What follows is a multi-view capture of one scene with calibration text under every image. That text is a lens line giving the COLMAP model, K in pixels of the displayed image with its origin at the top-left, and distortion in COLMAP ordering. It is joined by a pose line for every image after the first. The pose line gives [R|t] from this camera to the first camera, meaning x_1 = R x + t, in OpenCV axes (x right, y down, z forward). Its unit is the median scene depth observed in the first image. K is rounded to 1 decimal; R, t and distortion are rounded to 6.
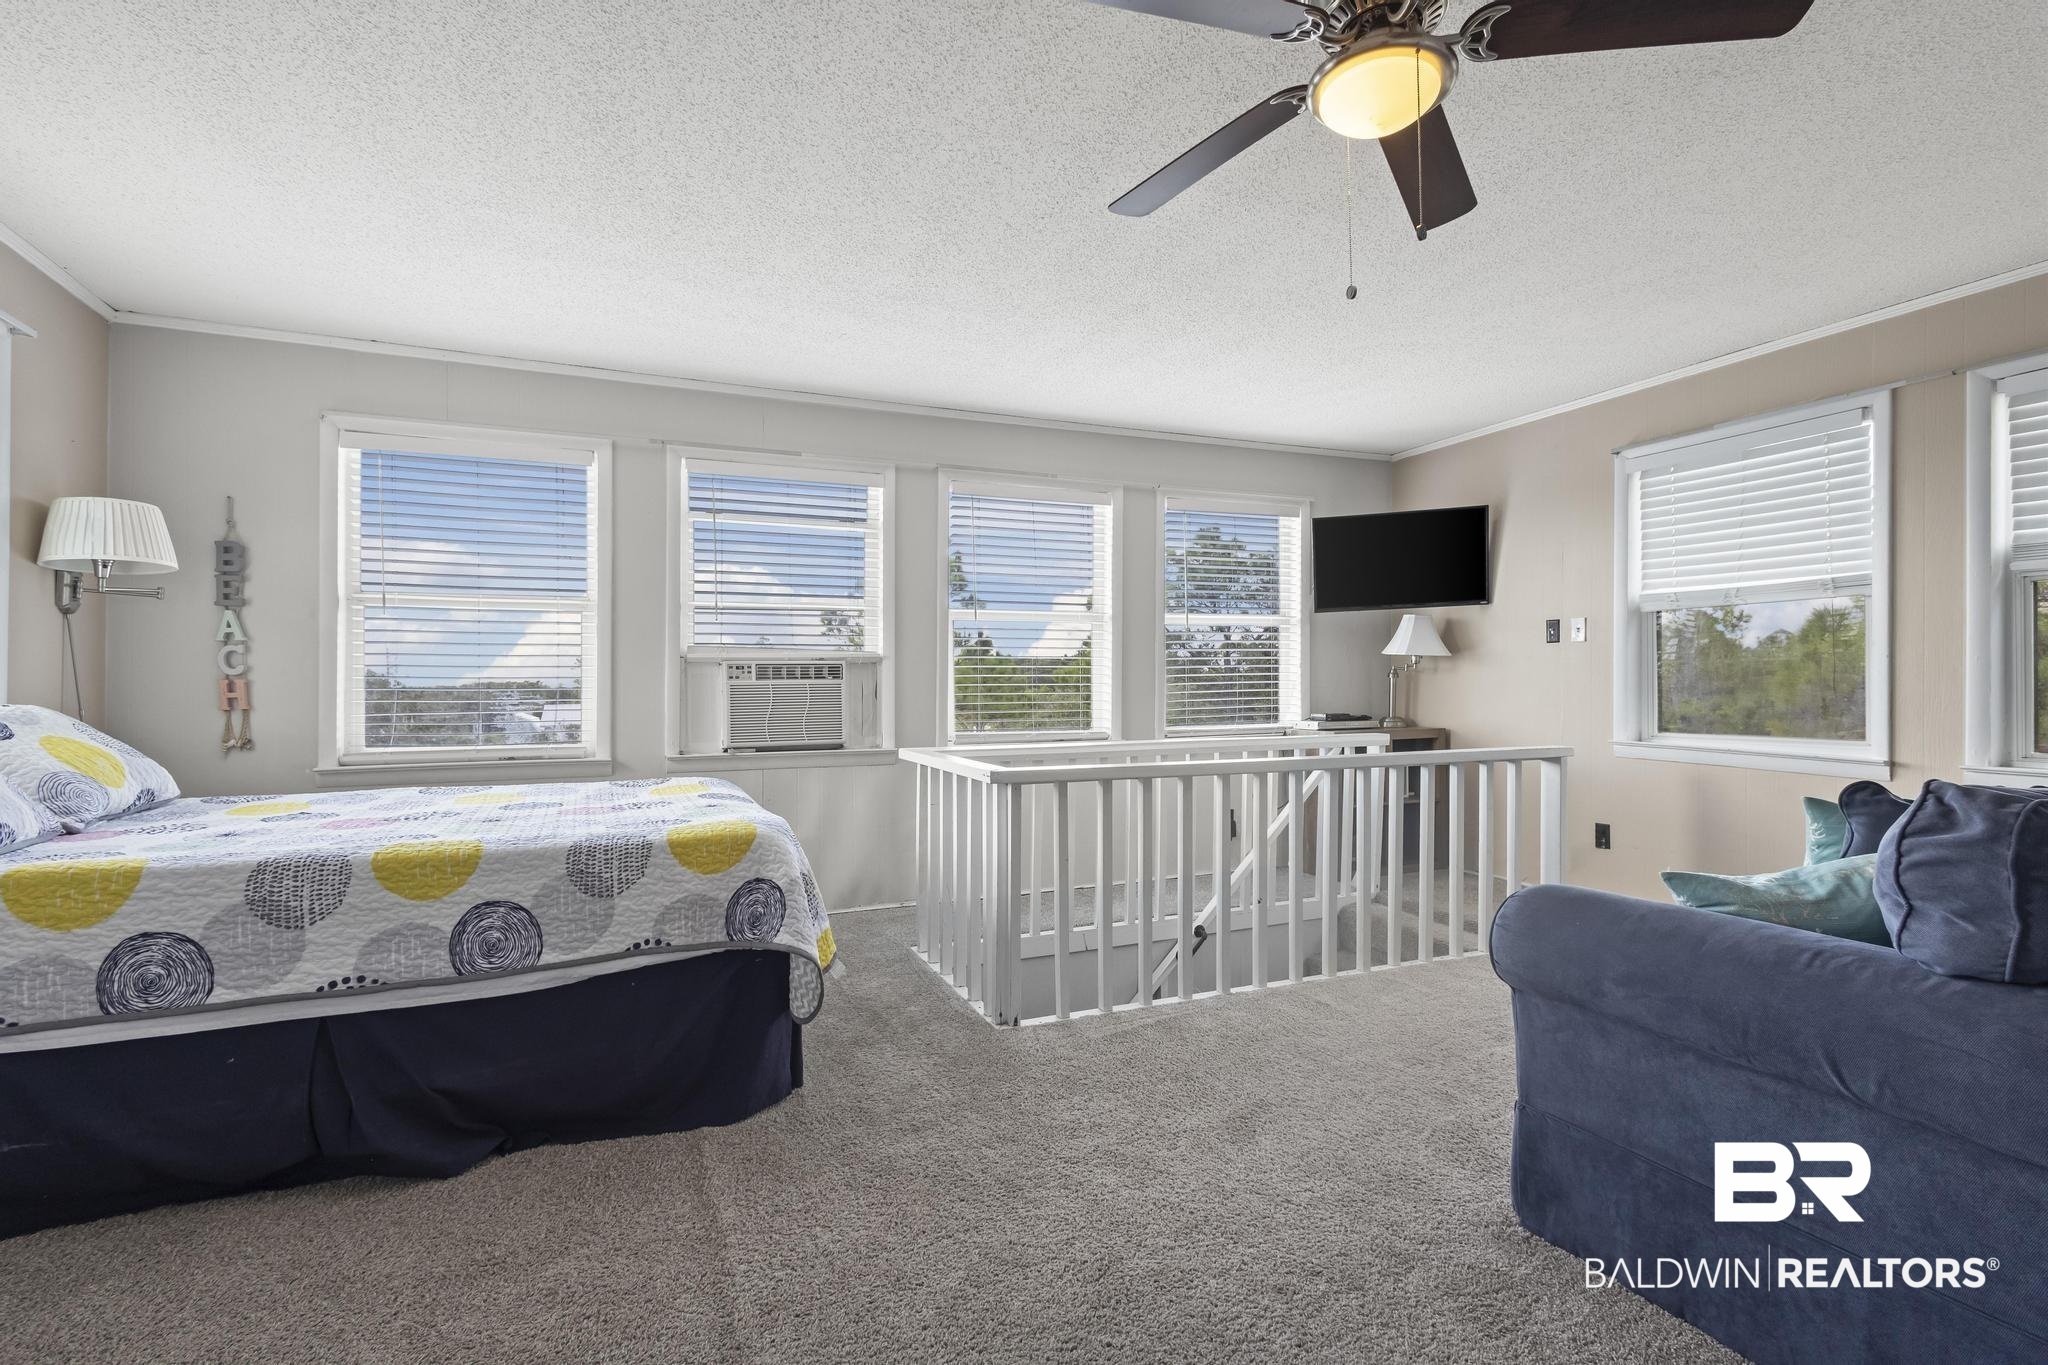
lens RADIAL K [[944.9, 0, 1016.4], [0, 944.9, 685.7], [0, 0, 1]] dist [0.010736, -0.001030]
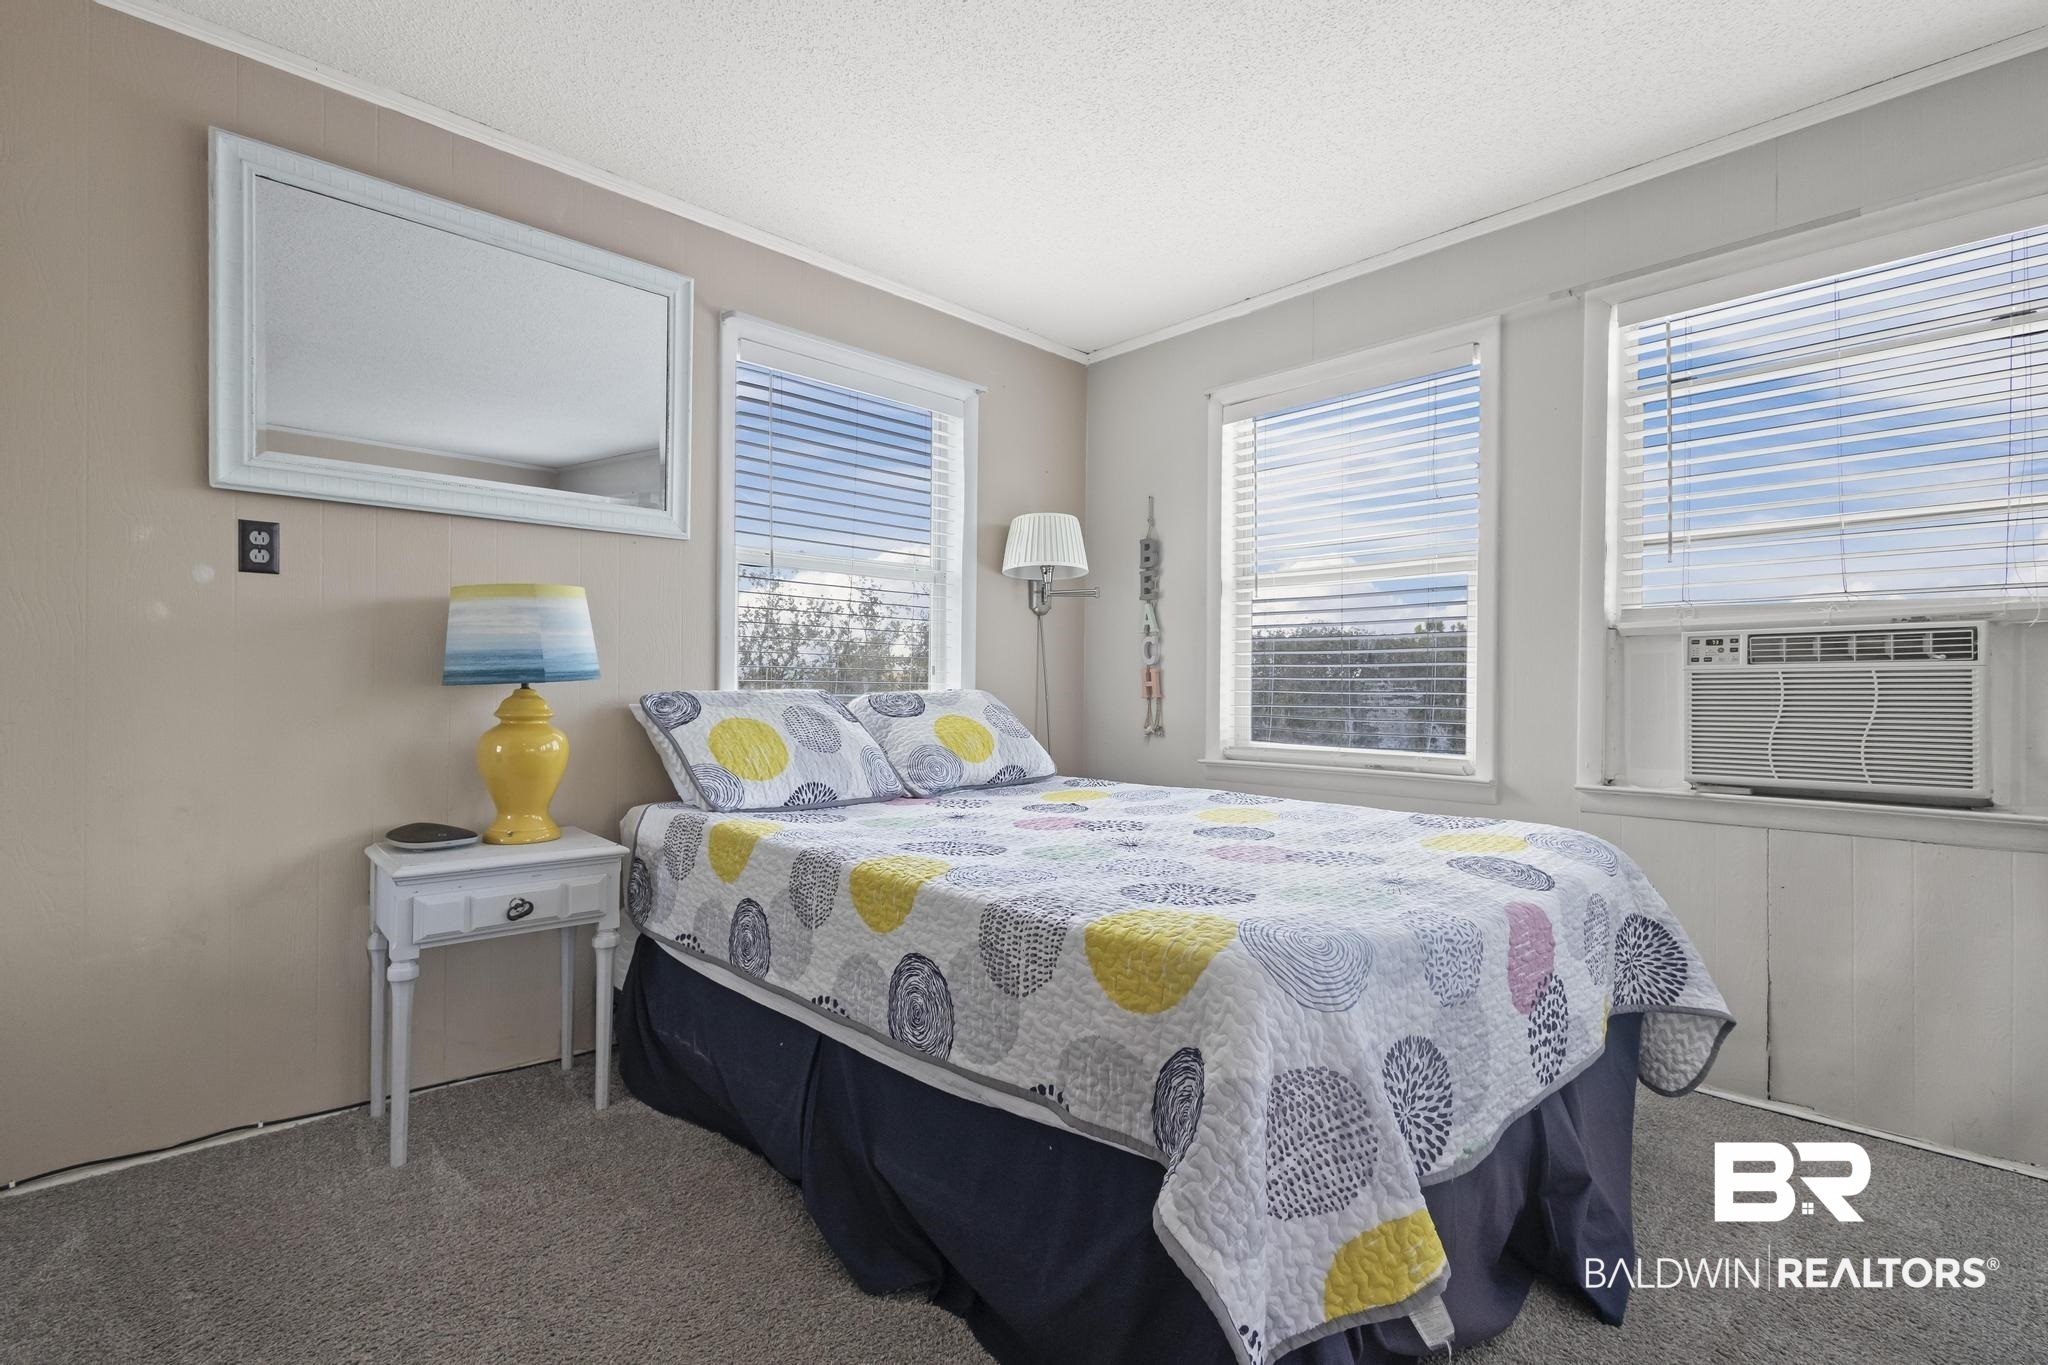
lens RADIAL K [[944.9, 0, 1016.4], [0, 944.9, 685.7], [0, 0, 1]] dist [0.010736, -0.001030]
pose [[0.356657, 0.007617, -0.934204, 0.105146], [-0.003606, 0.999971, 0.006777, 0.005441], [0.934228, 0.000952, 0.356674, 0.486633]]
